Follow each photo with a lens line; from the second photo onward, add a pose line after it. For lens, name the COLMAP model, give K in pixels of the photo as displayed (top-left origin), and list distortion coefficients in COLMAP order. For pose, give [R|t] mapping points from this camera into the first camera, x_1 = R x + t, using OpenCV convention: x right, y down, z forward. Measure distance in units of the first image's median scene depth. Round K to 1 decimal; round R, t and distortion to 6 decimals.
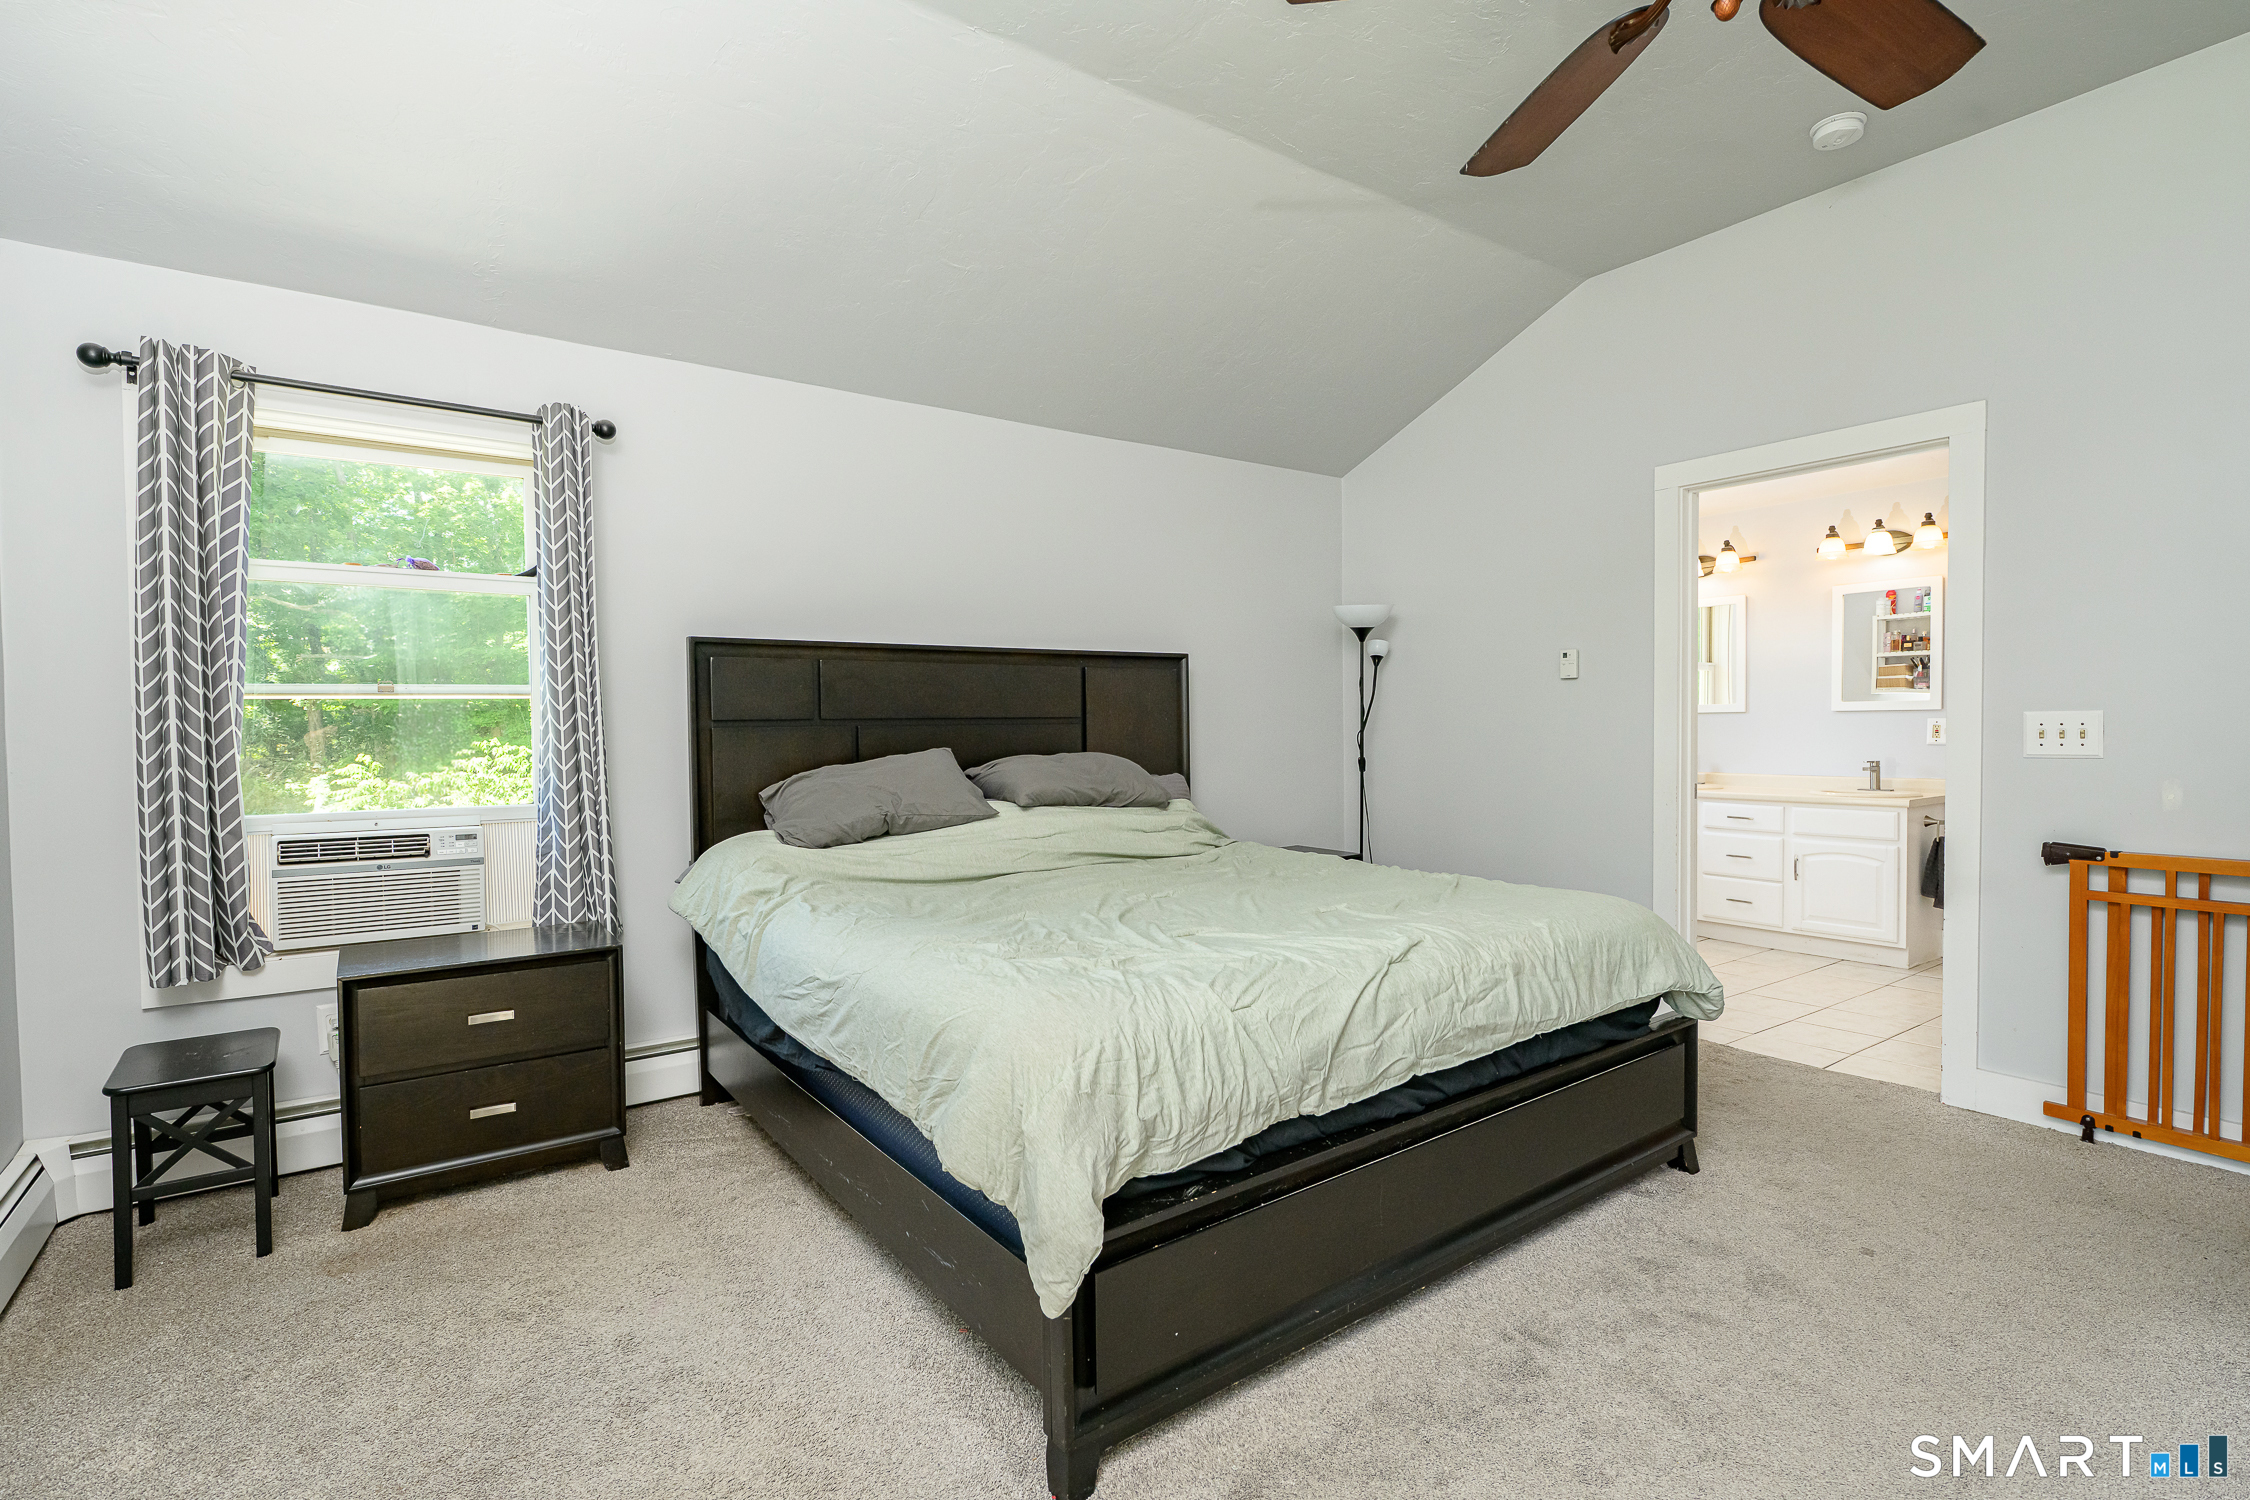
lens RADIAL K [[1063.8, 0, 1125.2], [0, 1063.8, 753.4], [0, 0, 1]] dist [-0.003585, -0.000884]
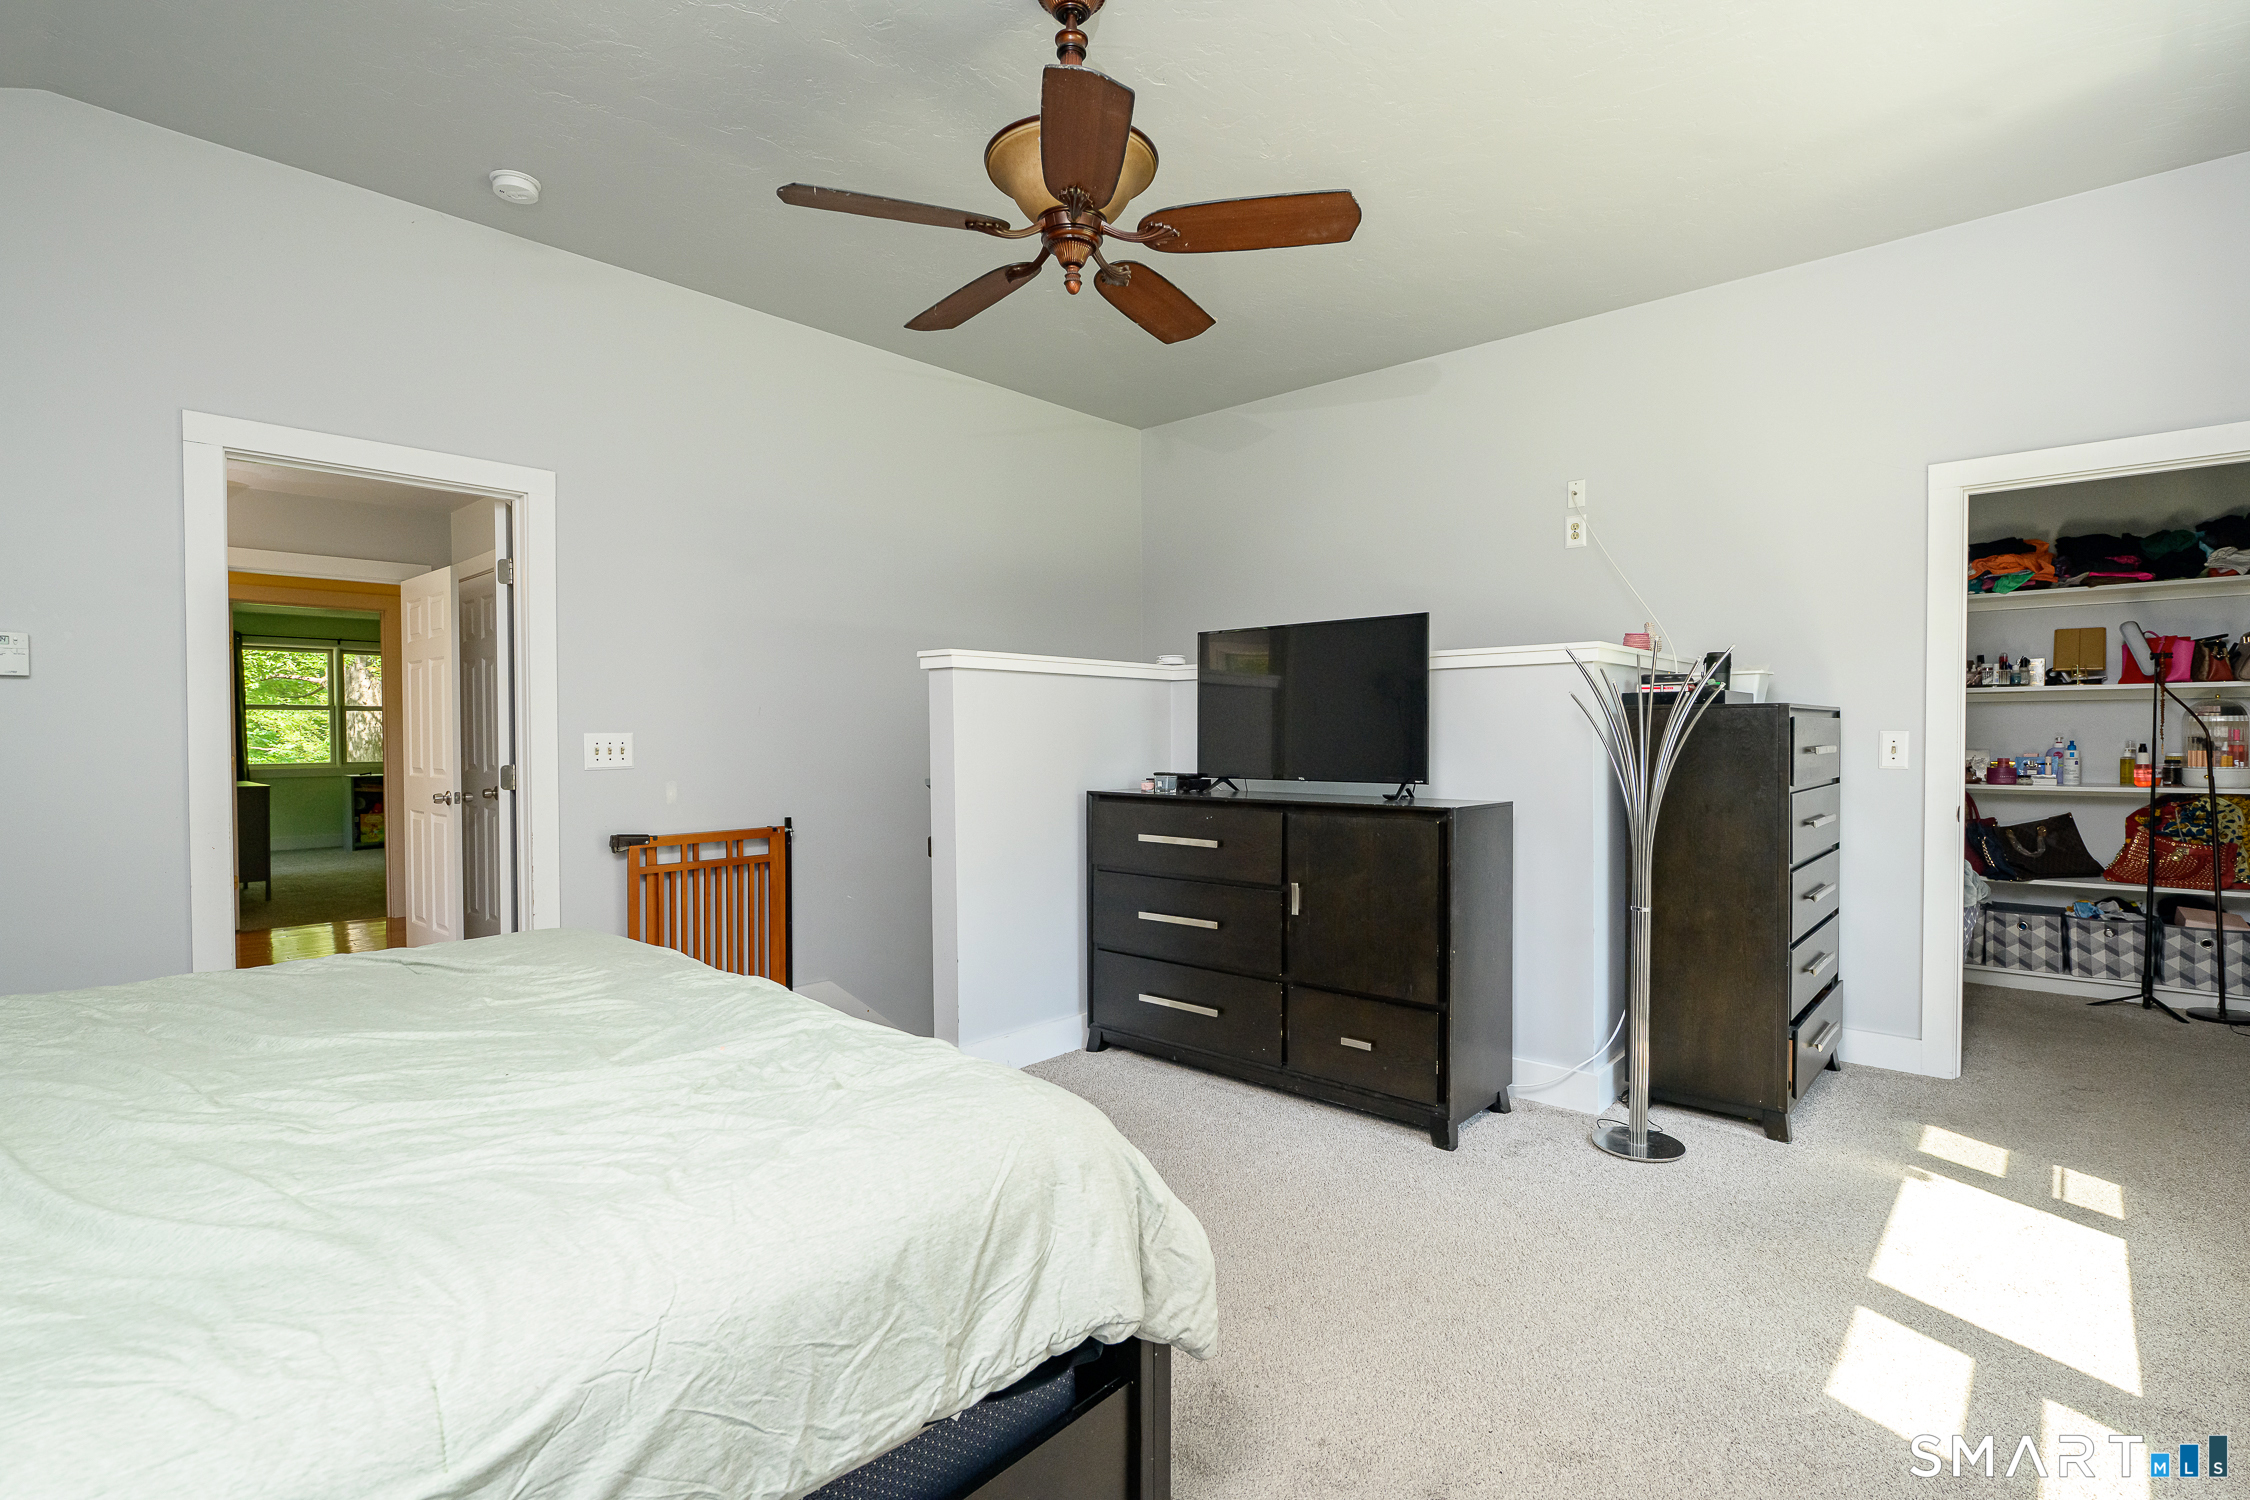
lens RADIAL K [[1064.6, 0, 1135.0], [0, 1064.6, 751.6], [0, 0, 1]] dist [-0.000098, -0.000327]
pose [[-0.216507, -0.008104, 0.976247, -0.286905], [0.036418, 0.999203, 0.016371, -0.008576], [-0.975602, 0.039098, -0.216039, 0.366000]]
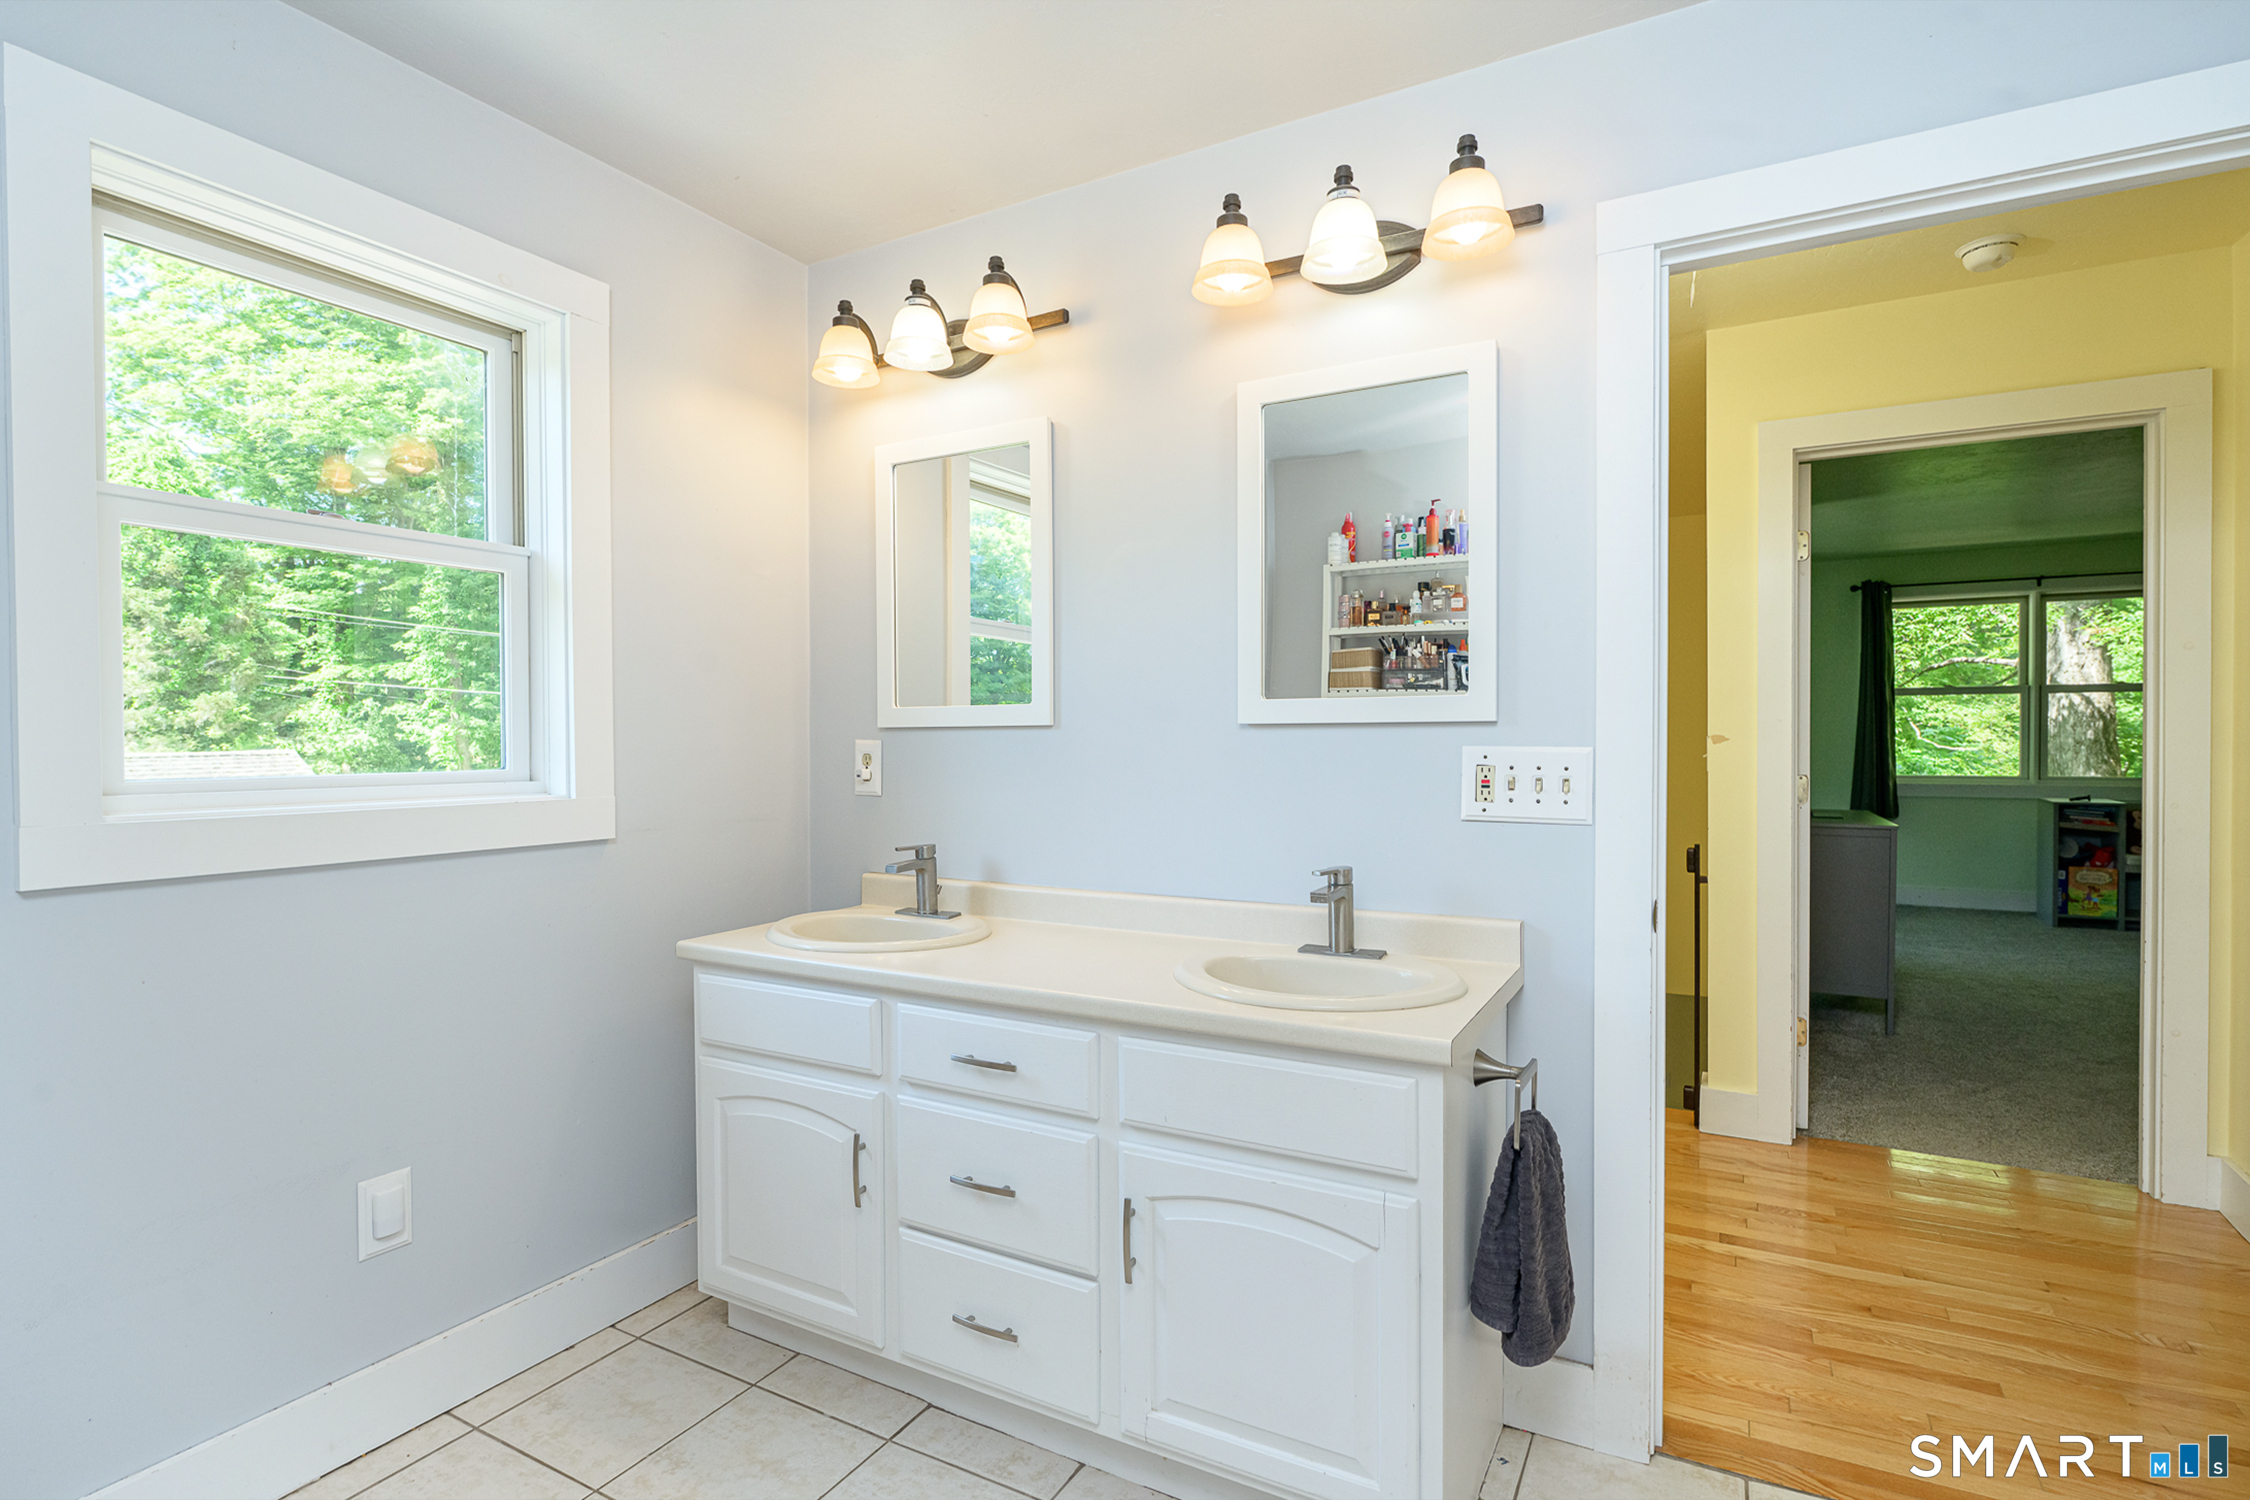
lens RADIAL K [[1064.6, 0, 1135.0], [0, 1064.6, 751.6], [0, 0, 1]] dist [-0.000098, -0.000327]
pose [[0.903188, 0.000800, 0.429244, 0.498730], [0.007065, 0.999835, -0.016728, -0.025703], [-0.429186, 0.018141, 0.903034, 0.717055]]
